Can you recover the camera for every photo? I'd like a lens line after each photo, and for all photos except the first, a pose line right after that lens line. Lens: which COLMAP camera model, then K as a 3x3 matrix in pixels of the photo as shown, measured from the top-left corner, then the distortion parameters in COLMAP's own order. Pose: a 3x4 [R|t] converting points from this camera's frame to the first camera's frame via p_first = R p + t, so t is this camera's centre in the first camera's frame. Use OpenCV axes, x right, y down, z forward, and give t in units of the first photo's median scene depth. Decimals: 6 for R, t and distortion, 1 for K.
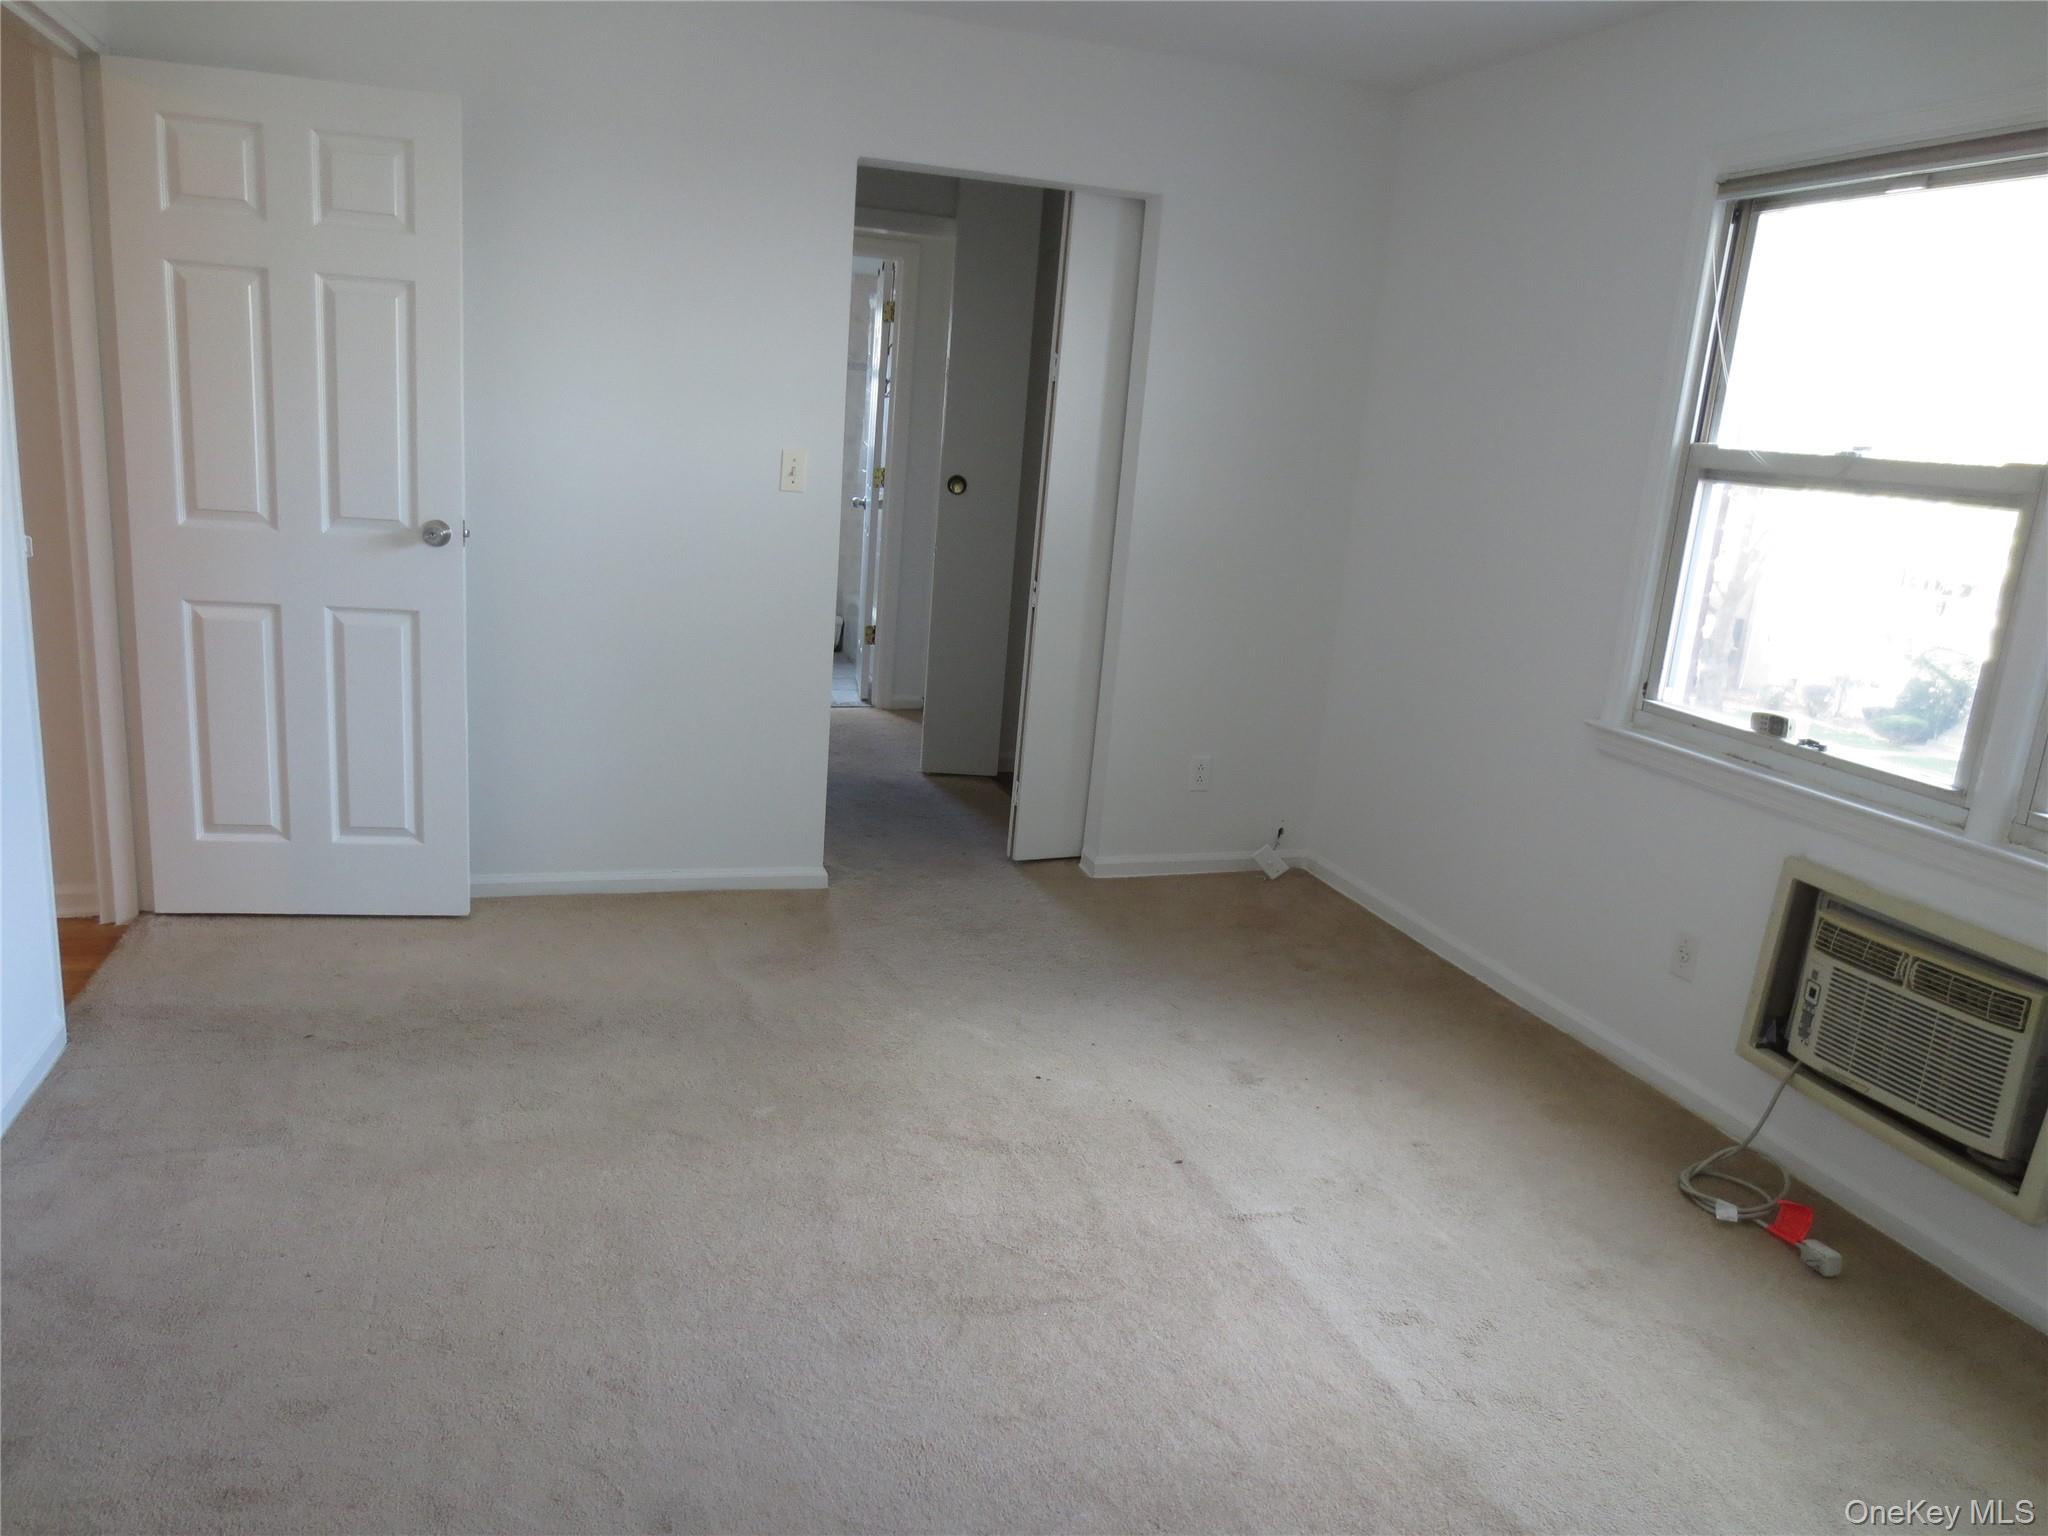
lens RADIAL K [[1455.0, 0, 1029.8], [0, 1455.0, 775.6], [0, 0, 1]] dist [-0.037510, 0.026985]
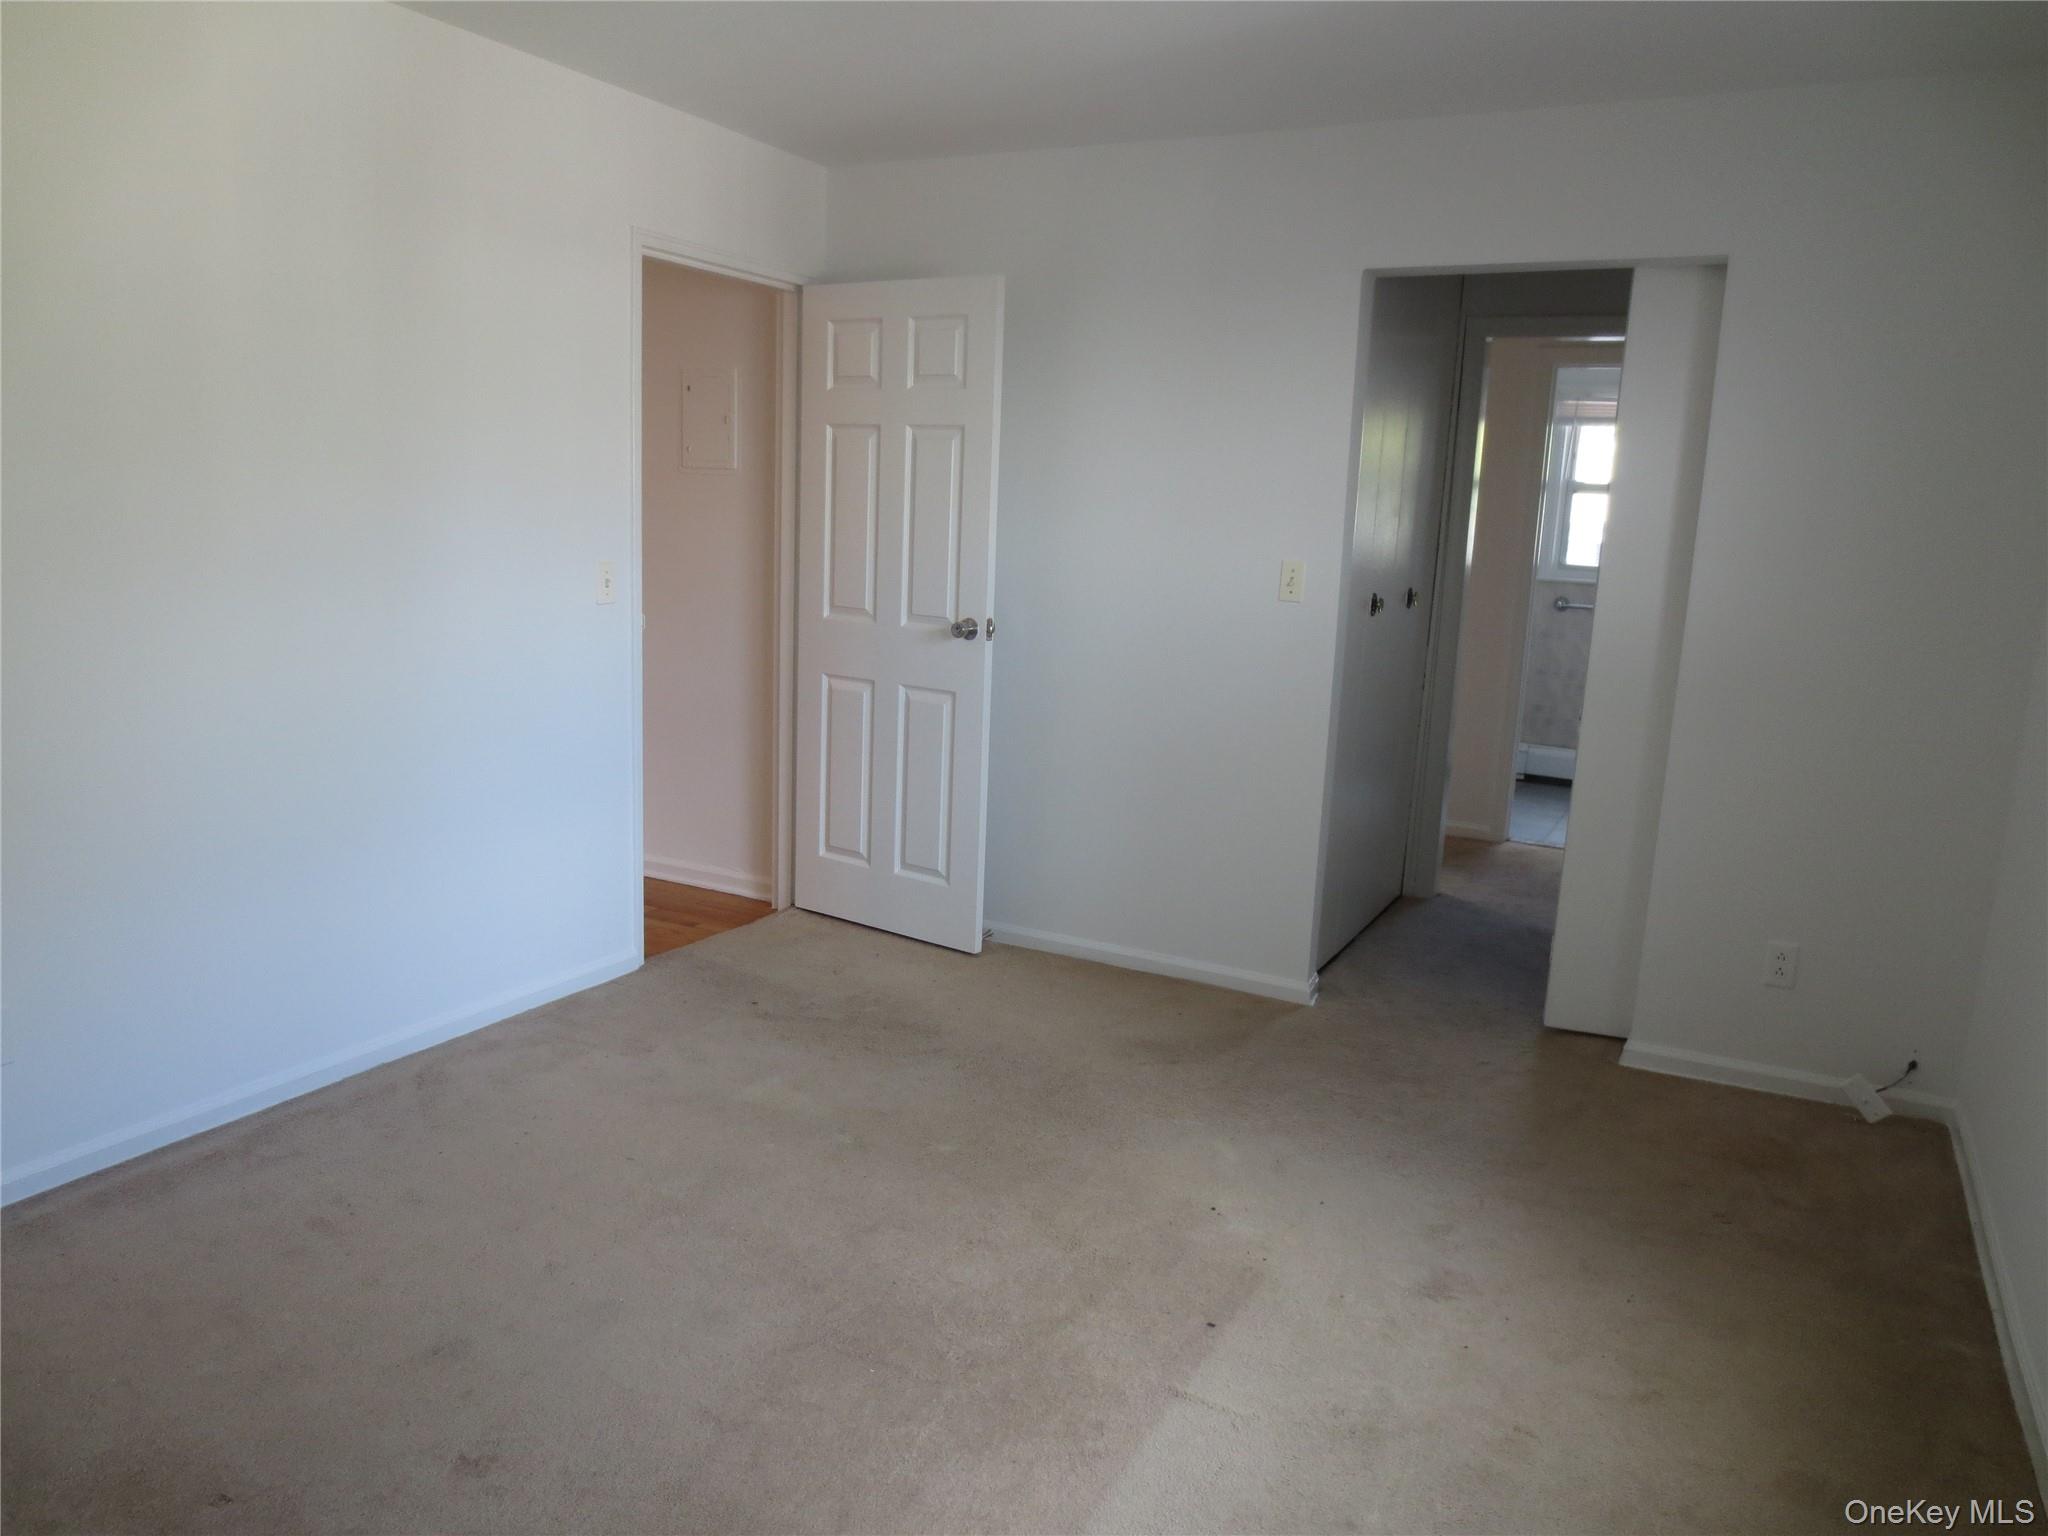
lens RADIAL K [[1455.0, 0, 1029.8], [0, 1455.0, 775.6], [0, 0, 1]] dist [-0.037510, 0.026985]
pose [[0.690205, 0.088363, -0.718199, 0.497591], [-0.160595, 0.986470, -0.032967, -0.014372], [0.705568, 0.138093, 0.695056, 0.203696]]
